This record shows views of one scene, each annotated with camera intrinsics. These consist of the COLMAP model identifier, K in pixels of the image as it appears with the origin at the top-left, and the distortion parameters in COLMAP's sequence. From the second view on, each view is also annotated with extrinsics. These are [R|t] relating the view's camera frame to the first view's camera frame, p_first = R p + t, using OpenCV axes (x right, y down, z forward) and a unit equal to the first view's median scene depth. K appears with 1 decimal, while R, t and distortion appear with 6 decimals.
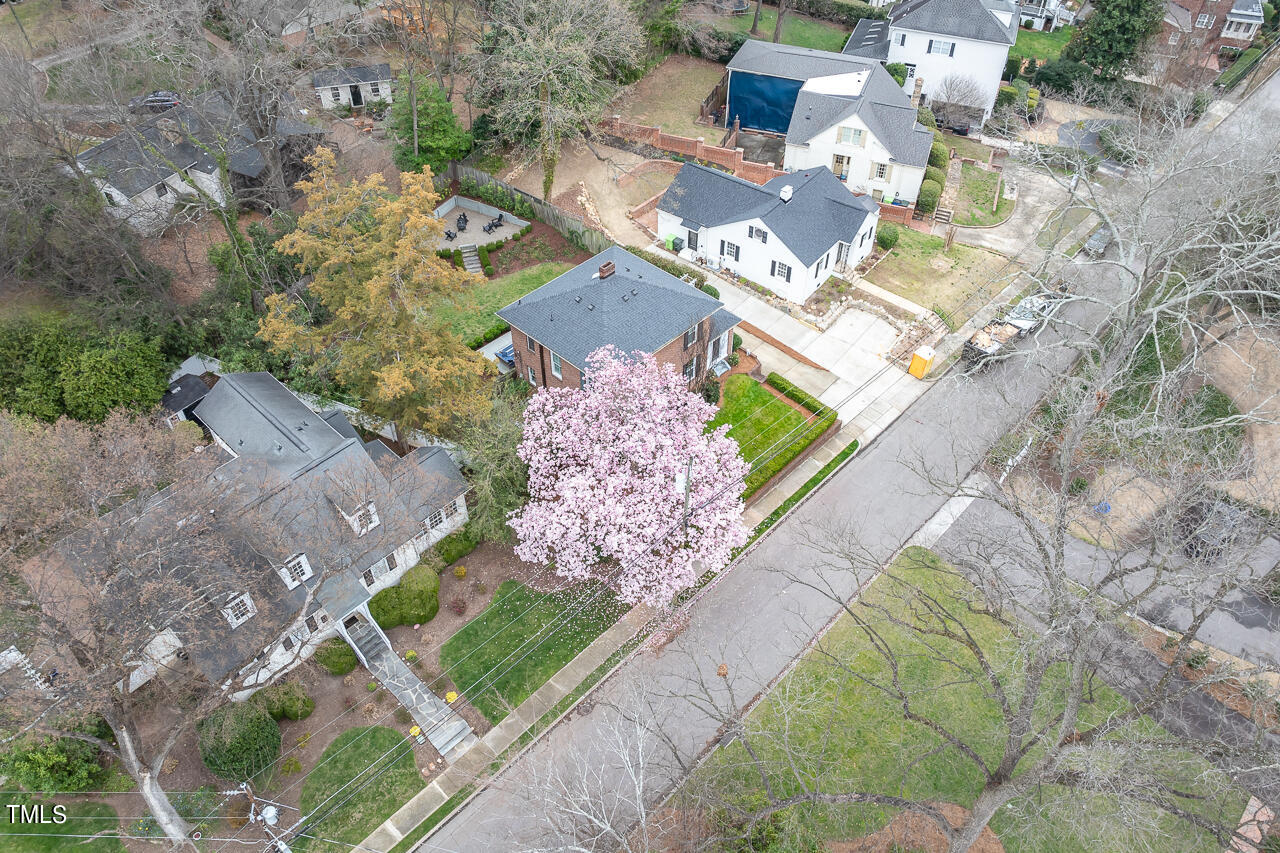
lens RADIAL K [[886.6, 0, 641.8], [0, 886.6, 429.7], [0, 0, 1]] dist [-0.037811, -0.005880]
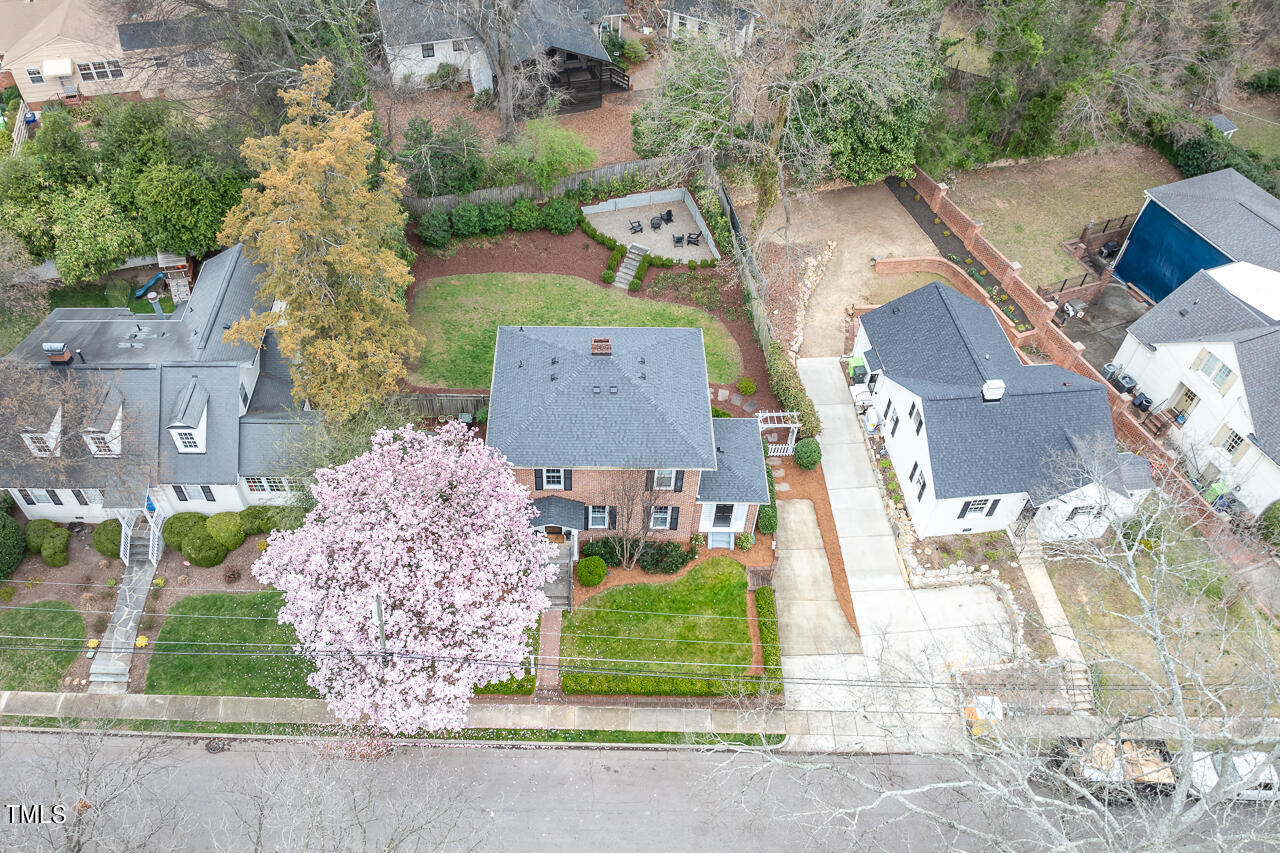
lens RADIAL K [[968.5, 0, 596.7], [0, 968.5, 496.7], [0, 0, 1]] dist [-0.038972, -0.008838]
pose [[0.685279, 0.564929, -0.459618, 0.354332], [-0.517967, 0.821709, 0.237709, -0.228351], [0.511960, 0.075170, 0.855714, 0.237365]]
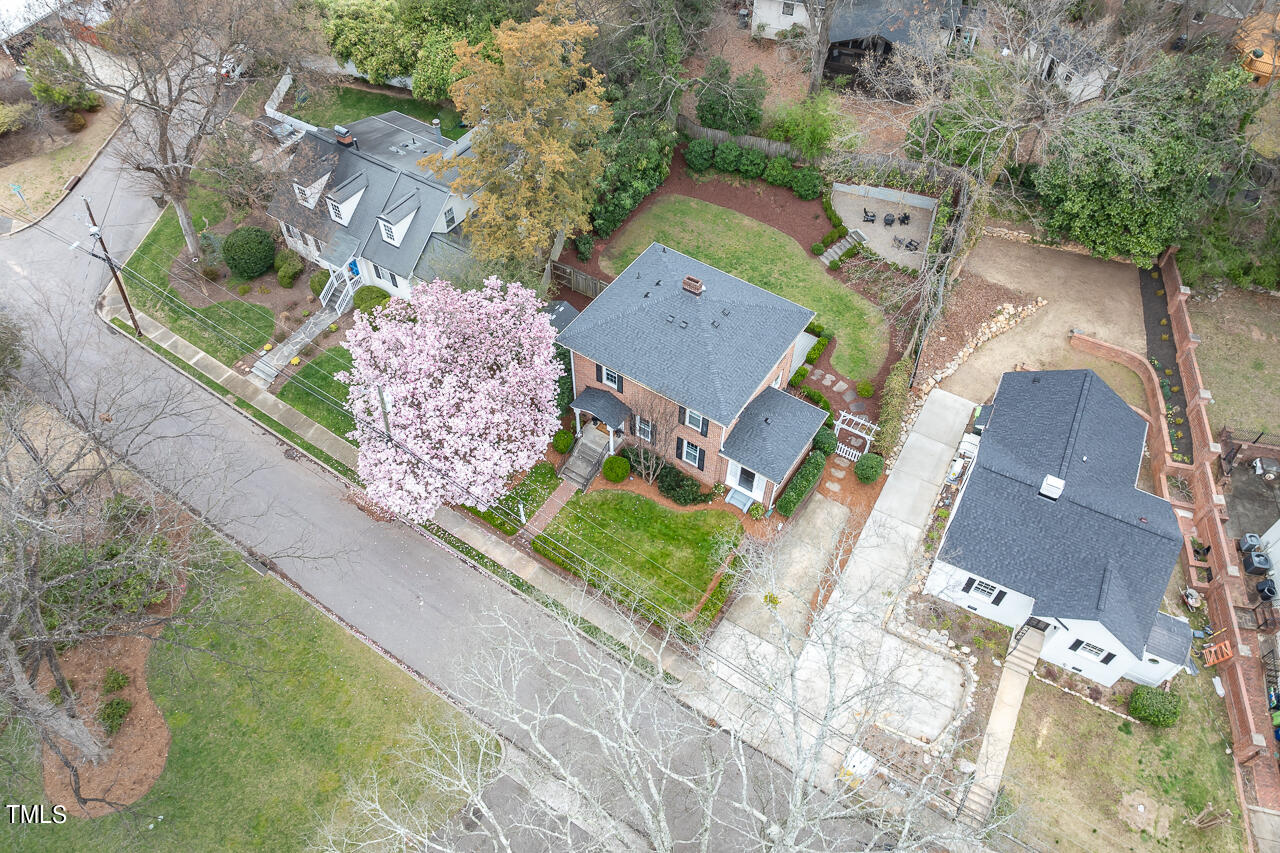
lens RADIAL K [[886.6, 0, 644.4], [0, 886.6, 421.2], [0, 0, 1]] dist [-0.037811, -0.005880]
pose [[0.177064, 0.764558, -0.619757, 0.489365], [-0.702937, 0.538985, 0.464086, -0.397656], [0.688860, 0.353477, 0.632871, 0.397242]]
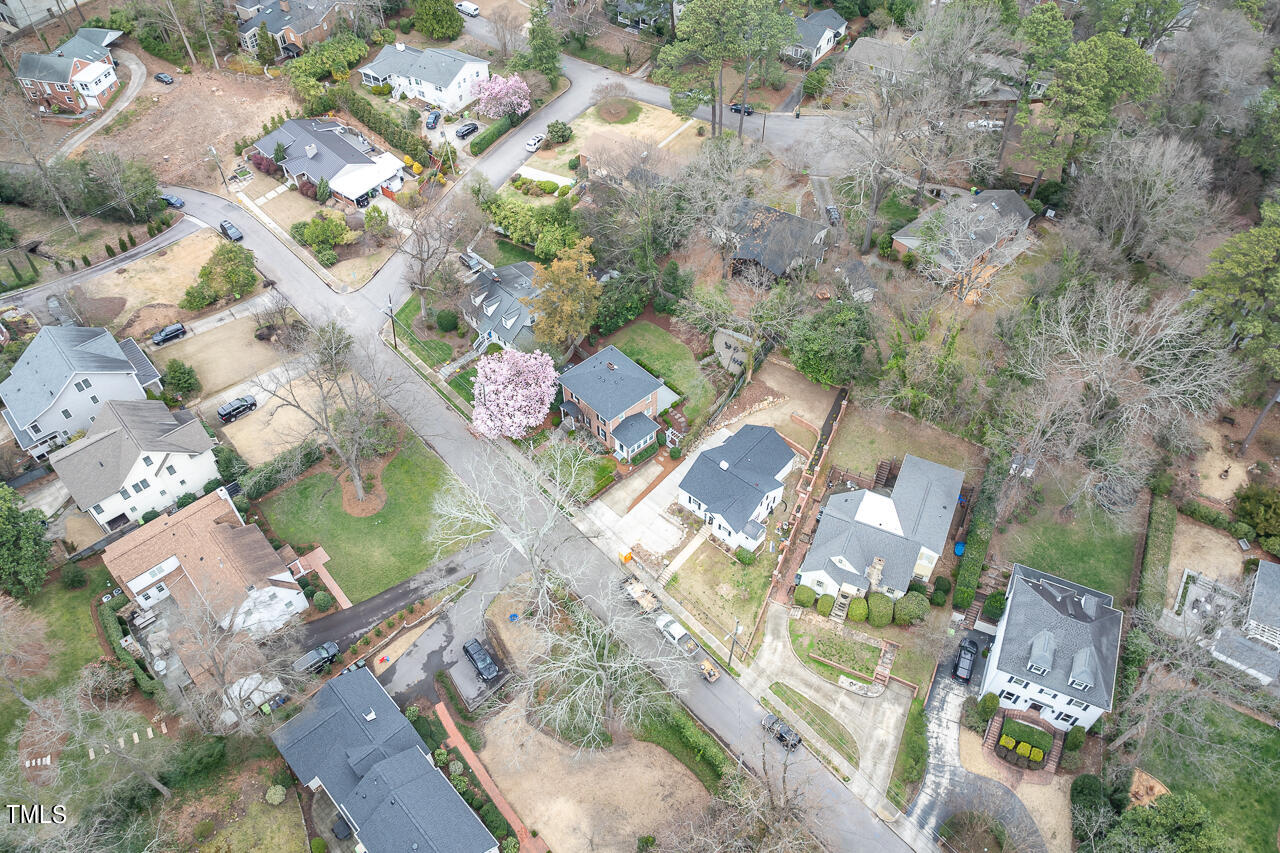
lens RADIAL K [[886.6, 0, 644.2], [0, 886.6, 426.4], [0, 0, 1]] dist [-0.037811, -0.005880]
pose [[-0.063910, 0.737730, -0.672063, 1.269763], [-0.703874, 0.444075, 0.554400, -1.148185], [0.707444, 0.508479, 0.490888, 0.062908]]
